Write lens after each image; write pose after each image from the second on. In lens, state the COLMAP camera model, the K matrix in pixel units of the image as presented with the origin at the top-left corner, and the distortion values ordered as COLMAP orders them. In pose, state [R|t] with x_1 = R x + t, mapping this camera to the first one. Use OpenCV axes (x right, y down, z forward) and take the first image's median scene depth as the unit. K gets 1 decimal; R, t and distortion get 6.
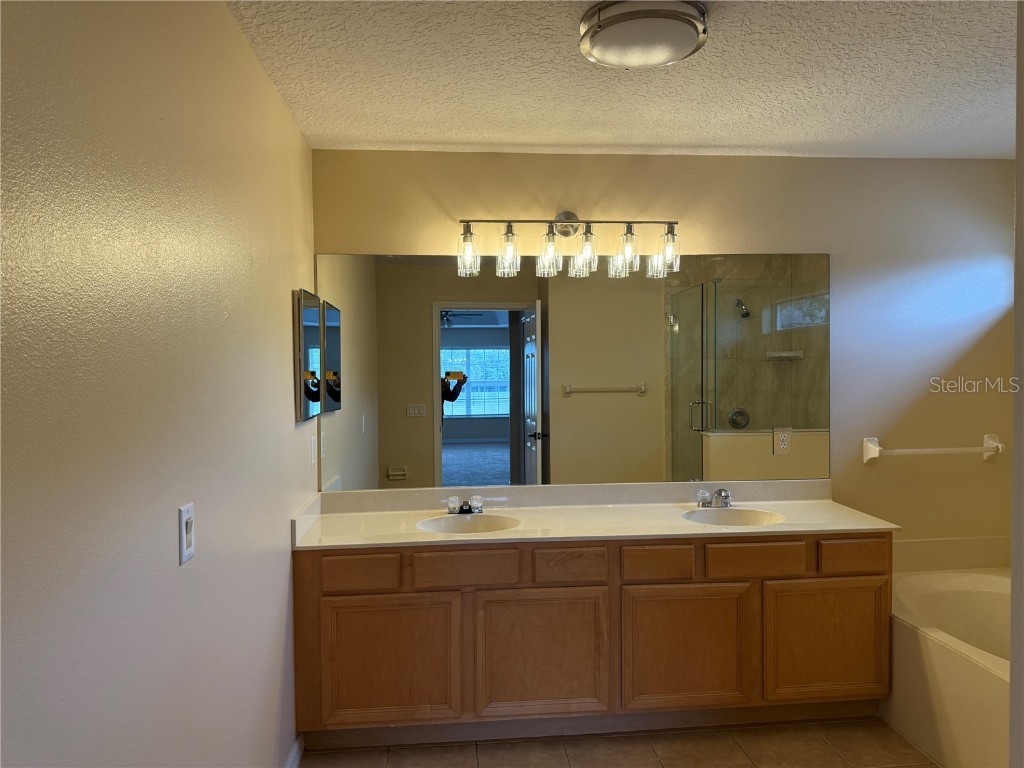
lens RADIAL K [[723.4, 0, 513.7], [0, 723.4, 391.1], [0, 0, 1]] dist [0.078545, -0.098458]
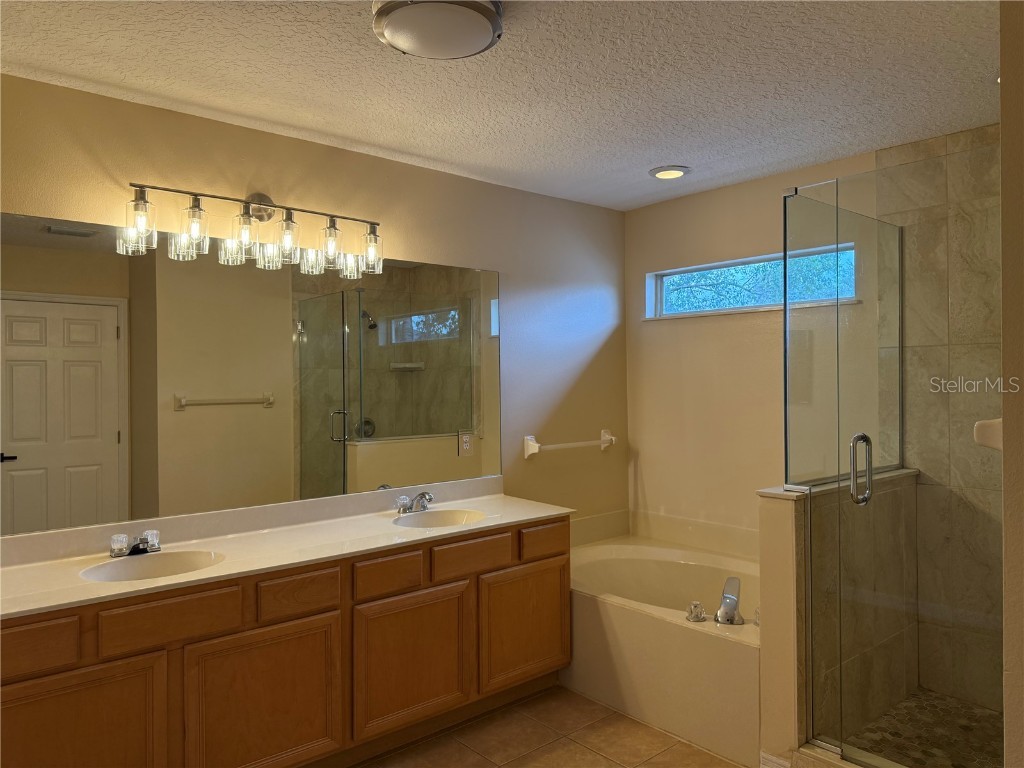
lens RADIAL K [[723.4, 0, 516.1], [0, 723.4, 378.6], [0, 0, 1]] dist [0.078545, -0.098458]
pose [[0.814675, 0.004609, 0.579900, -0.191241], [0.019241, 0.999203, -0.034973, 0.014728], [-0.579599, 0.039650, 0.813937, 0.105079]]
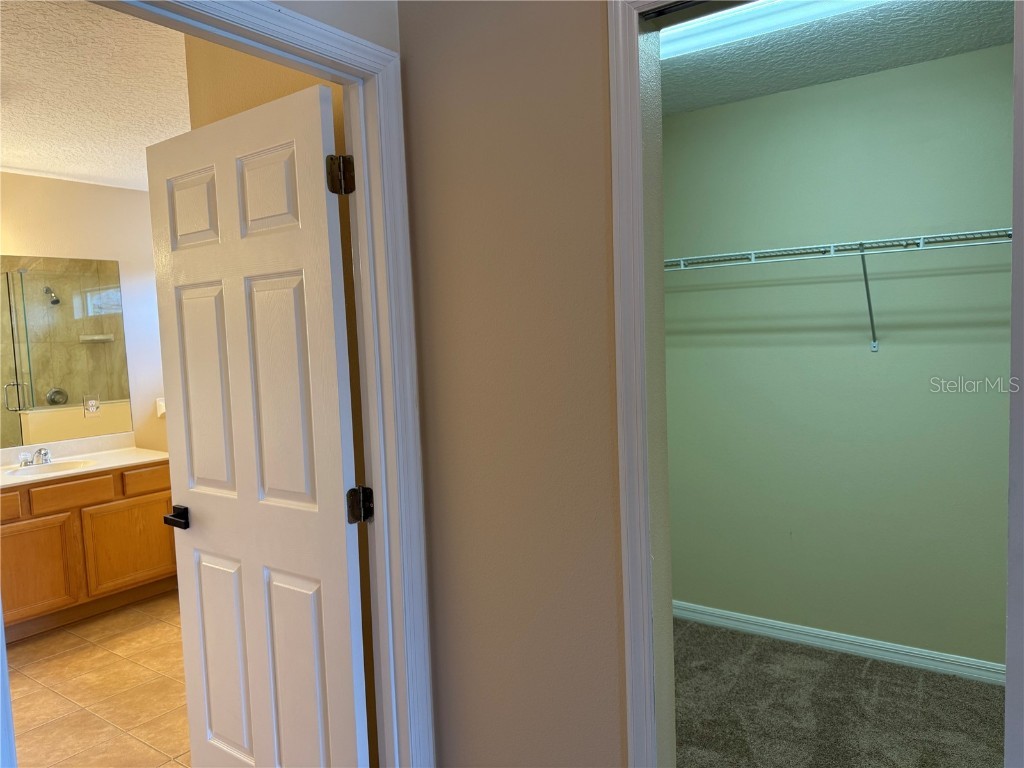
lens RADIAL K [[723.4, 0, 505.1], [0, 723.4, 395.1], [0, 0, 1]] dist [0.078545, -0.098458]
pose [[0.665645, -0.079203, 0.742054, -0.107703], [0.055756, 0.996851, 0.056384, 0.017676], [-0.744183, 0.003843, 0.667965, -0.417376]]
